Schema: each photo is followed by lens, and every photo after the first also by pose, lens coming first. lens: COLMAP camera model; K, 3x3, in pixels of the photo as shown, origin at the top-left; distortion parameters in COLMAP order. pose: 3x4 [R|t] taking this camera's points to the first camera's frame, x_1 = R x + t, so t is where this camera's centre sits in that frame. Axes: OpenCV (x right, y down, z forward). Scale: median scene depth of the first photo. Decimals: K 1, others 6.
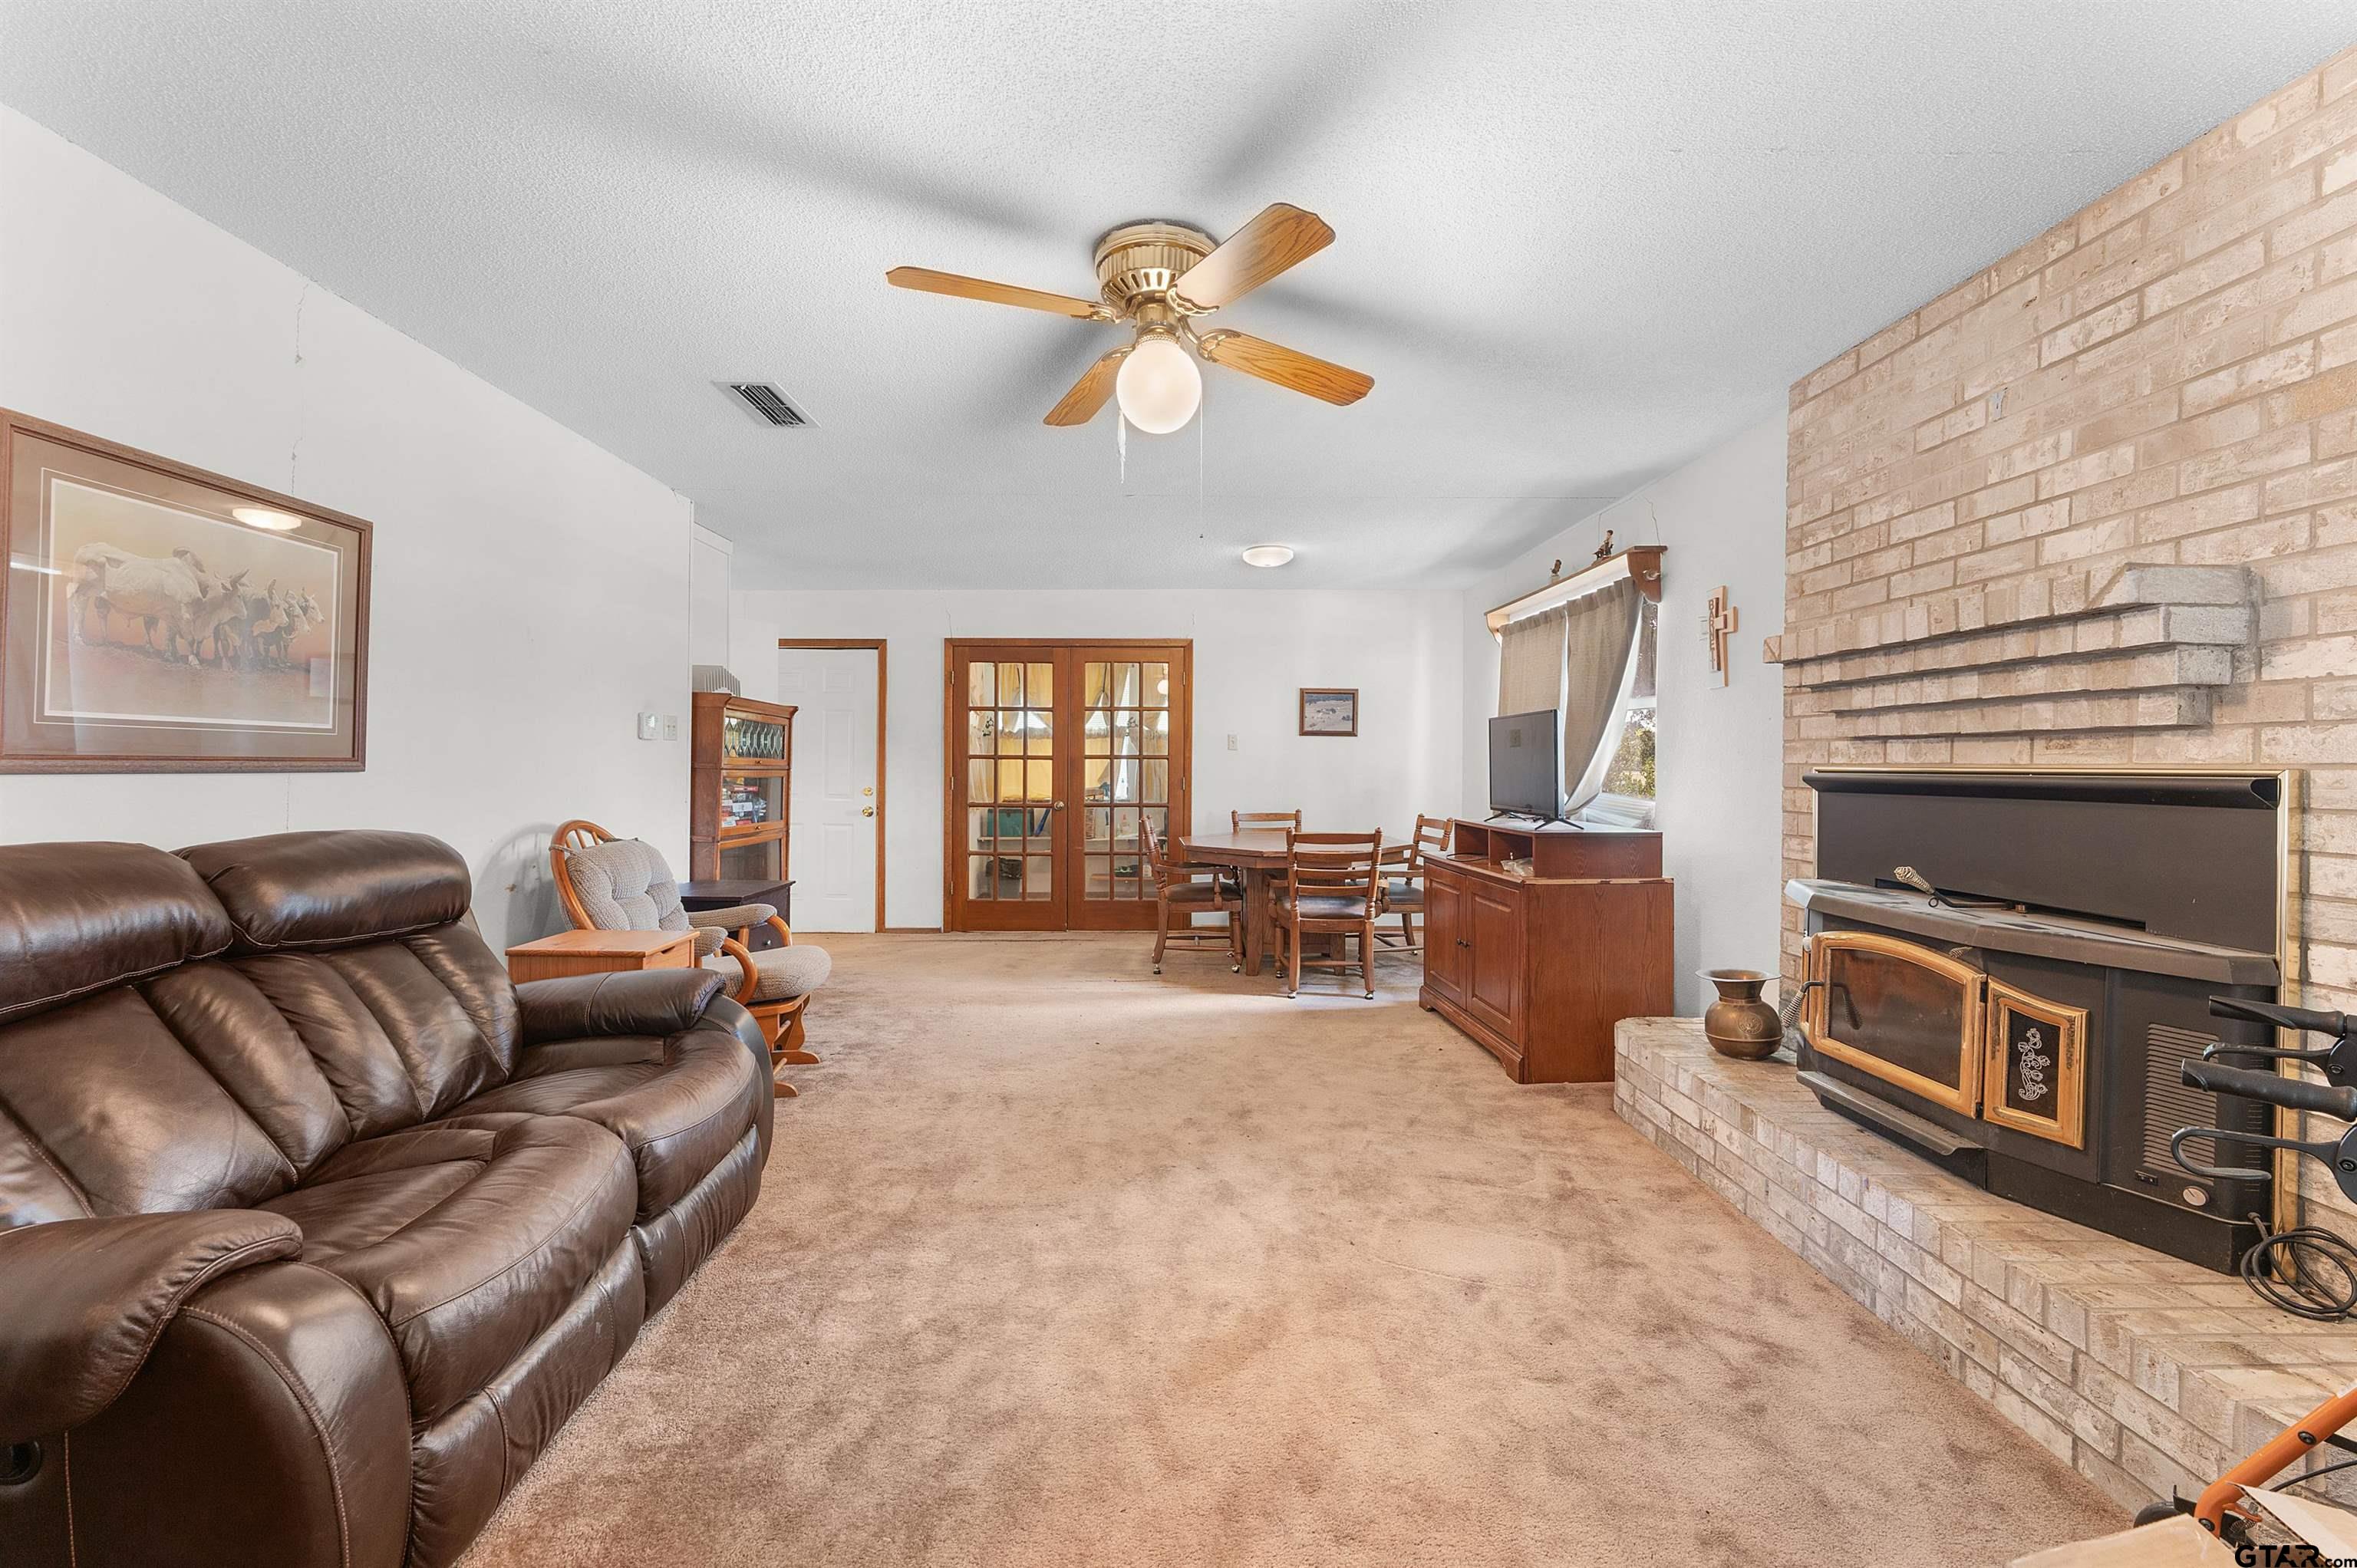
lens RADIAL K [[942.3, 0, 1184.7], [0, 942.3, 776.0], [0, 0, 1]] dist [-0.001749, -0.000123]
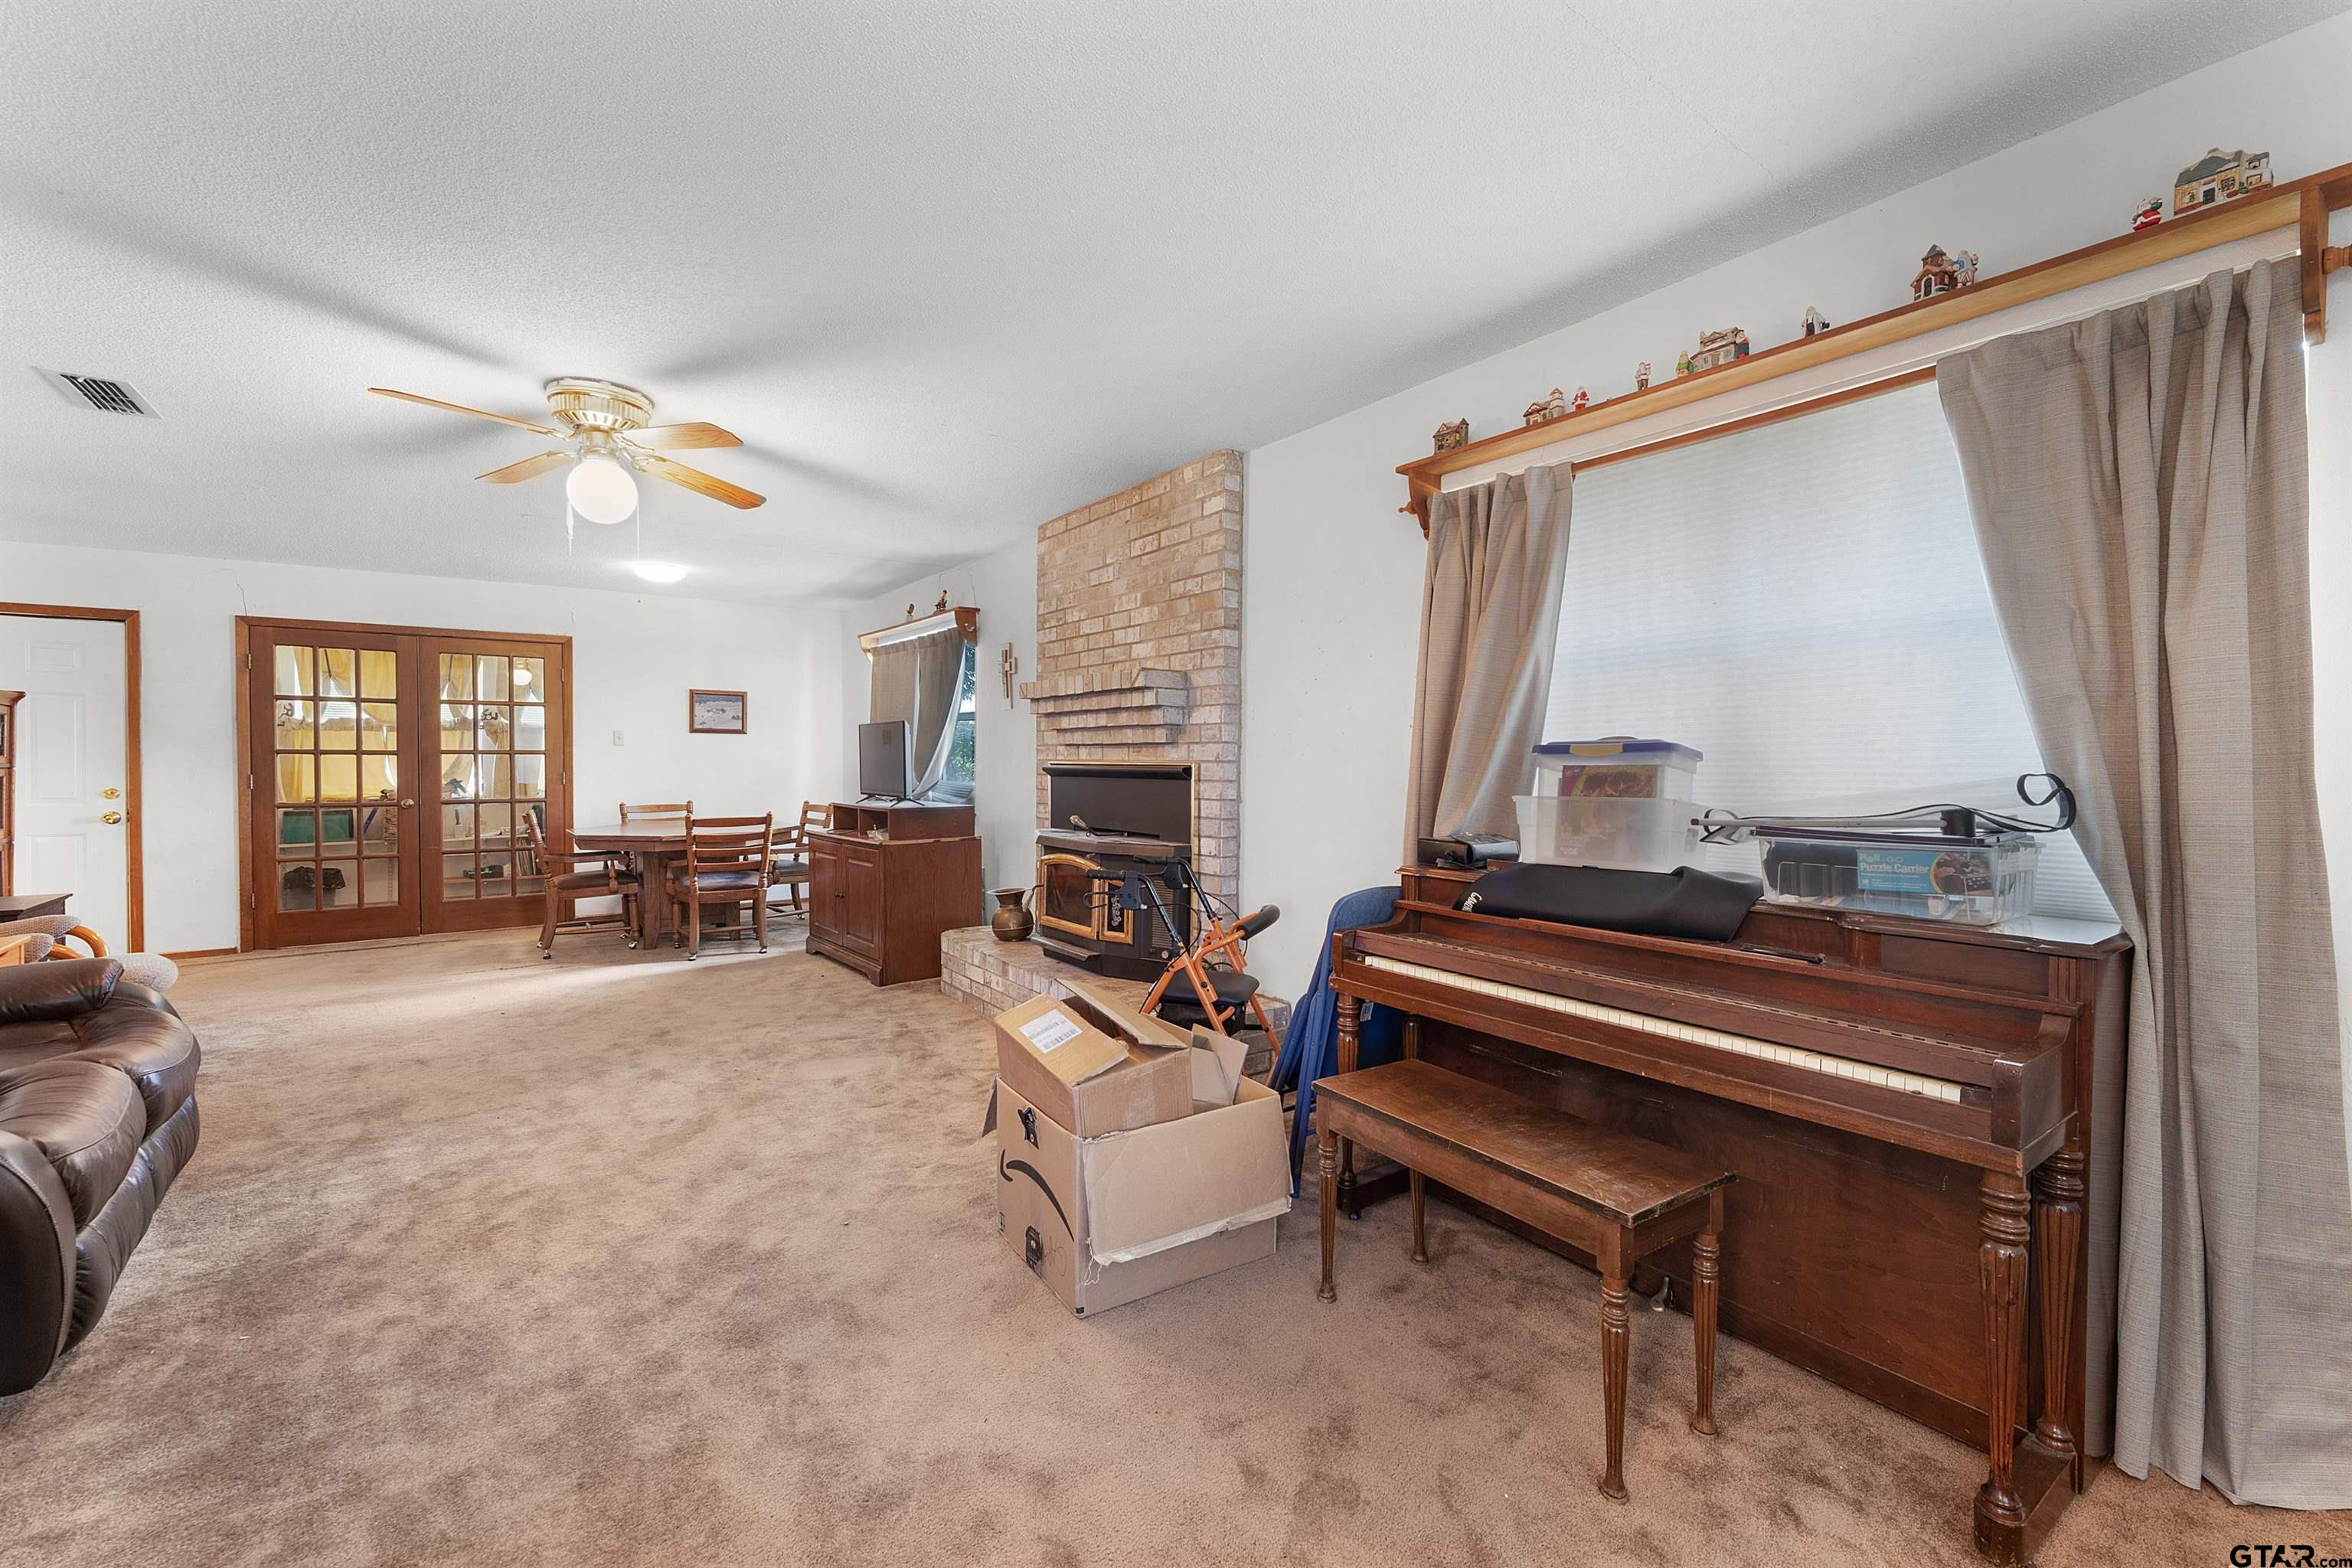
lens RADIAL K [[956.4, 0, 1175.5], [0, 956.4, 777.7], [0, 0, 1]] dist [0.000550, -0.000493]
pose [[0.819335, -0.013624, 0.573153, -0.129503], [0.008176, 0.999894, 0.012079, 0.000207], [-0.573256, -0.005211, 0.819359, -0.560433]]
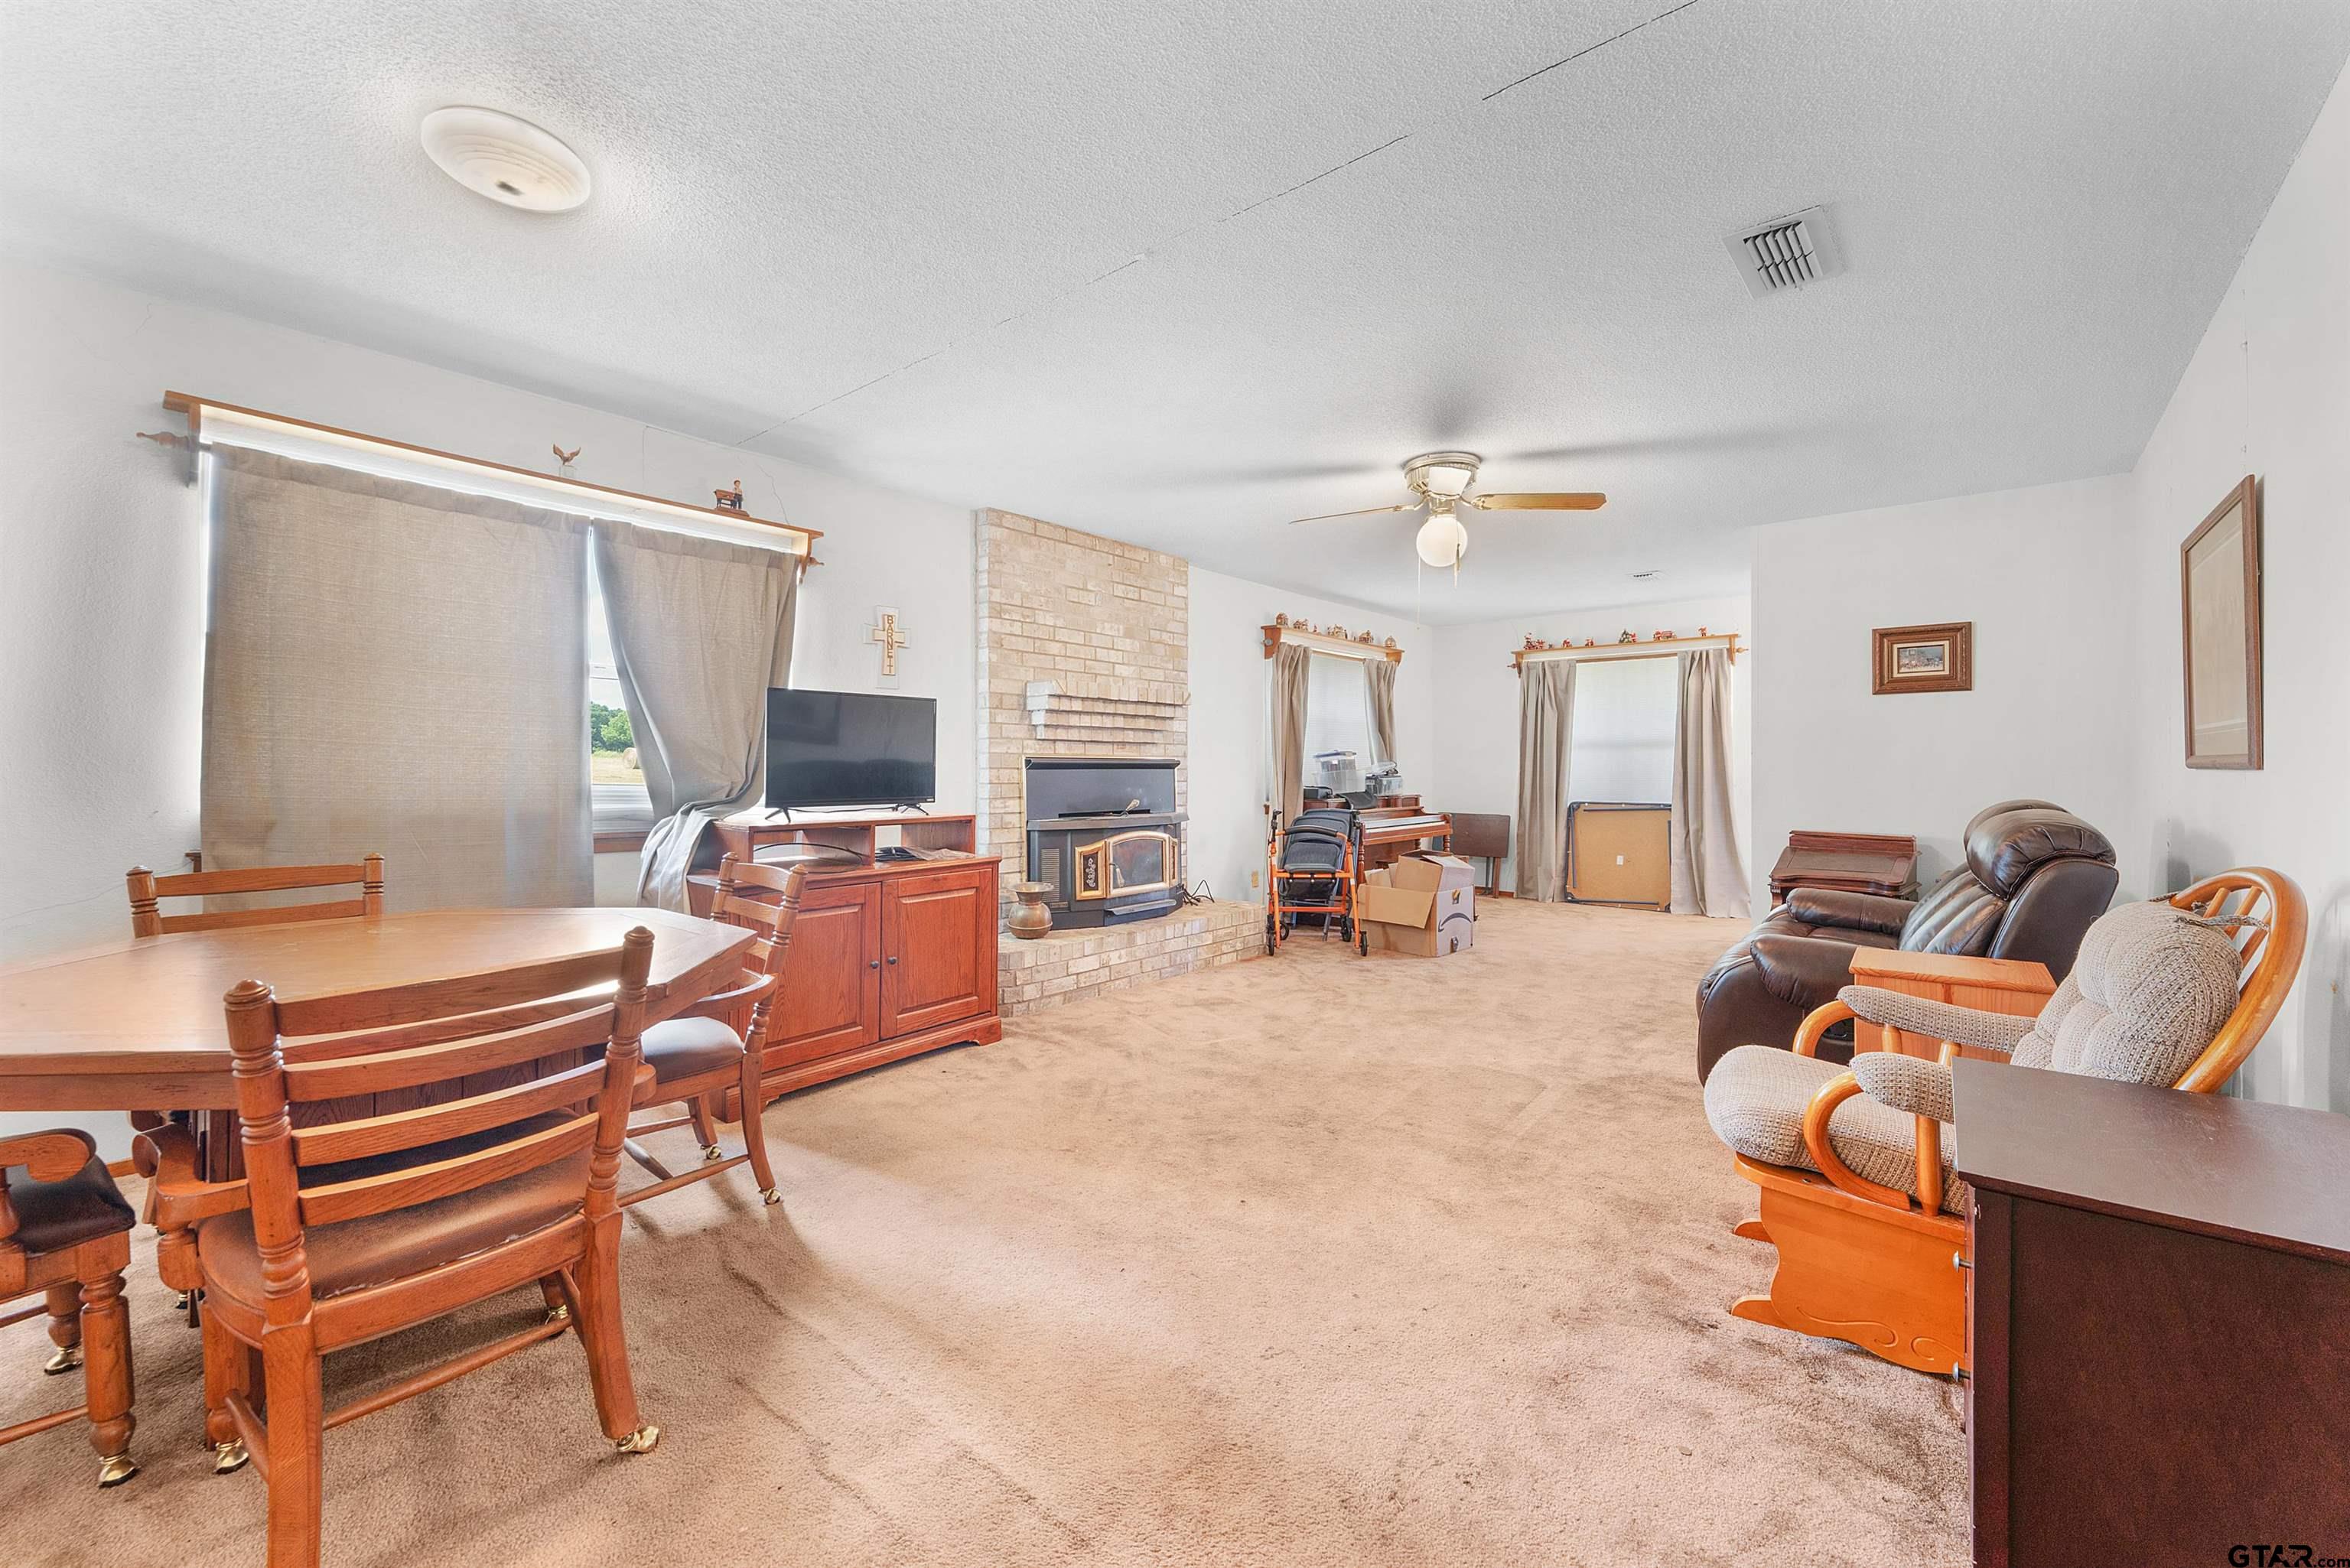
lens RADIAL K [[955.5, 0, 1163.2], [0, 955.5, 765.1], [0, 0, 1]] dist [0.000550, -0.000493]
pose [[-0.743016, -0.013971, 0.669127, -0.719544], [-0.004451, 0.999863, 0.015935, -0.021422], [-0.669258, 0.008862, -0.742977, 2.285846]]
